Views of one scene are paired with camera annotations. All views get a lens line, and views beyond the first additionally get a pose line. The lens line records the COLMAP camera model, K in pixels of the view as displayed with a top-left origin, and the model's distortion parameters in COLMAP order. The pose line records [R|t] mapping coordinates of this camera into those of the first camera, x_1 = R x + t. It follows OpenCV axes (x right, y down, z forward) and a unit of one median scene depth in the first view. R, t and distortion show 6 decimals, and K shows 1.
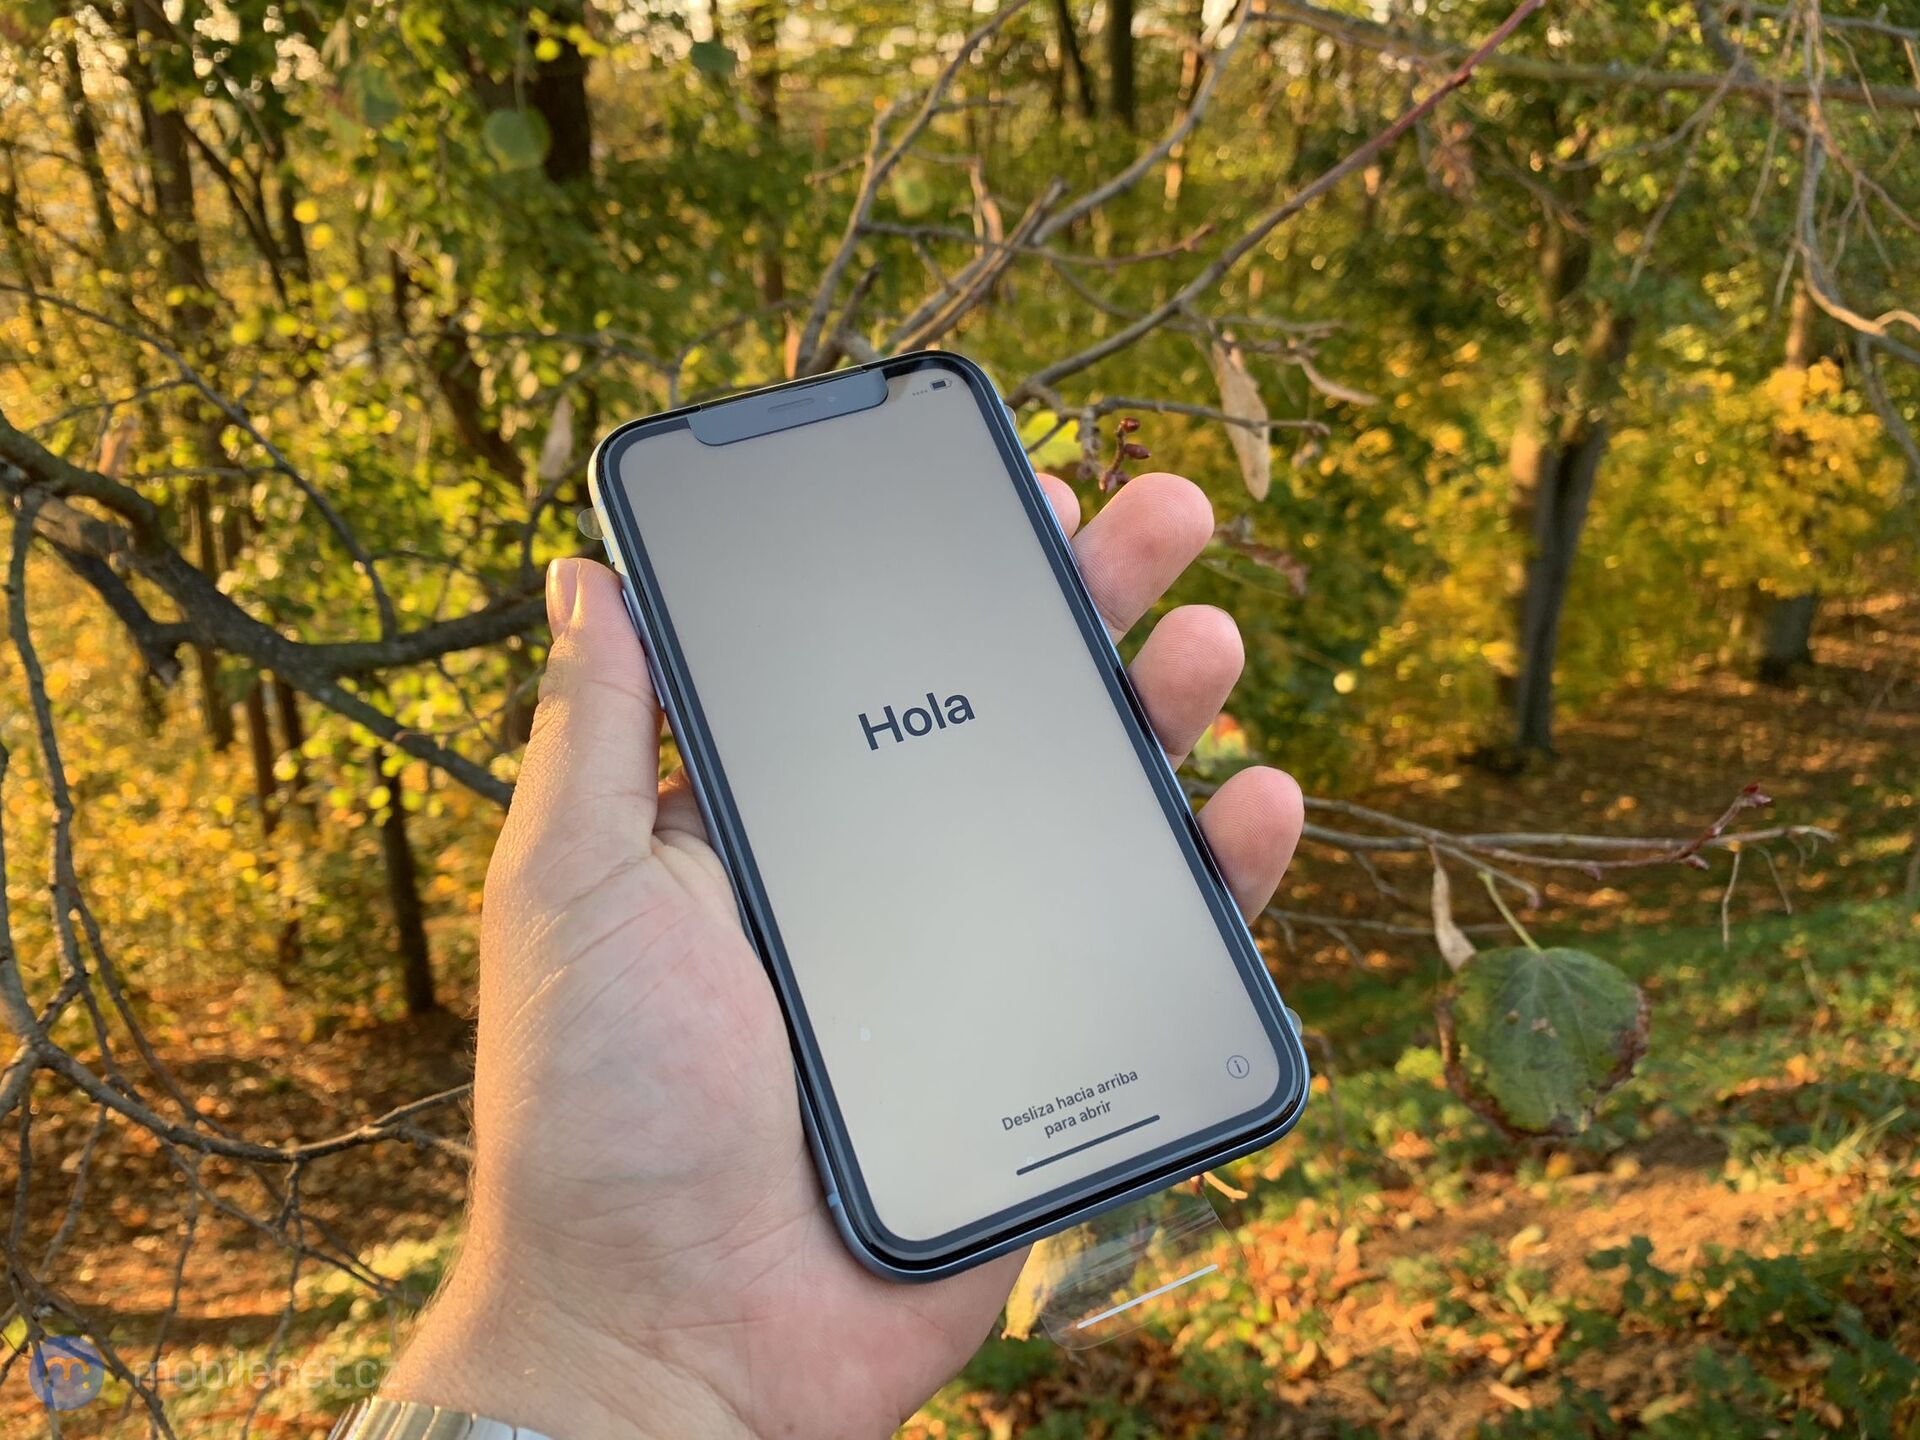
lens RADIAL K [[1459.9, 0, 965.9], [0, 1459.9, 701.1], [0, 0, 1]] dist [0.004594, 0.001301]
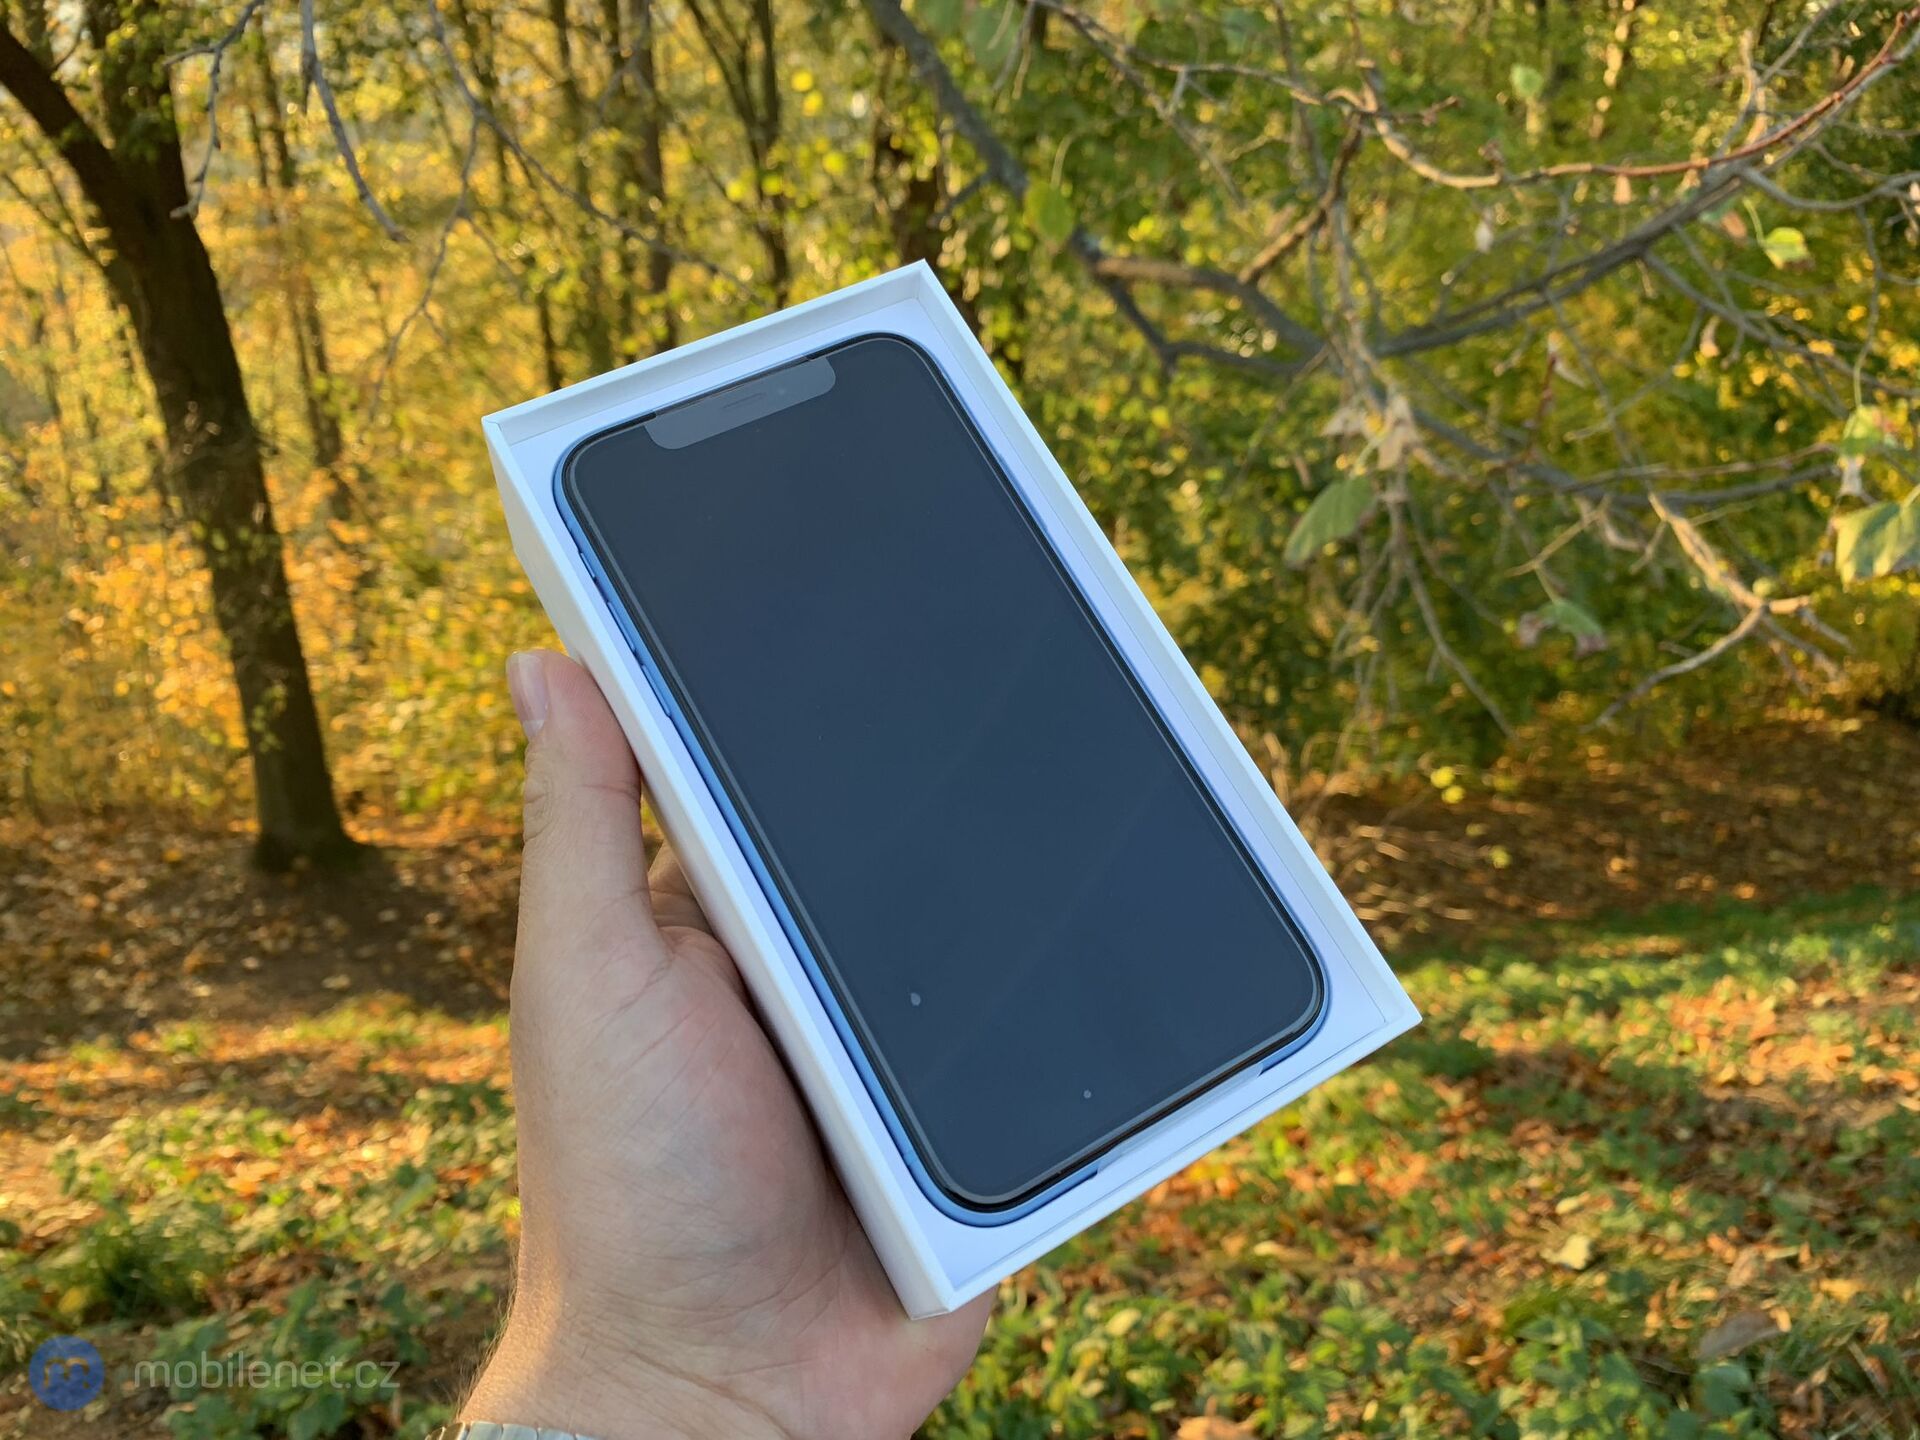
lens RADIAL K [[1477.5, 0, 958.2], [0, 1477.5, 696.8], [0, 0, 1]] dist [-0.003635, -0.000331]
pose [[0.970985, 0.108780, -0.212969, -0.134664], [-0.094172, 0.992526, 0.077608, 0.089434], [0.219820, -0.055300, 0.973972, -0.262516]]
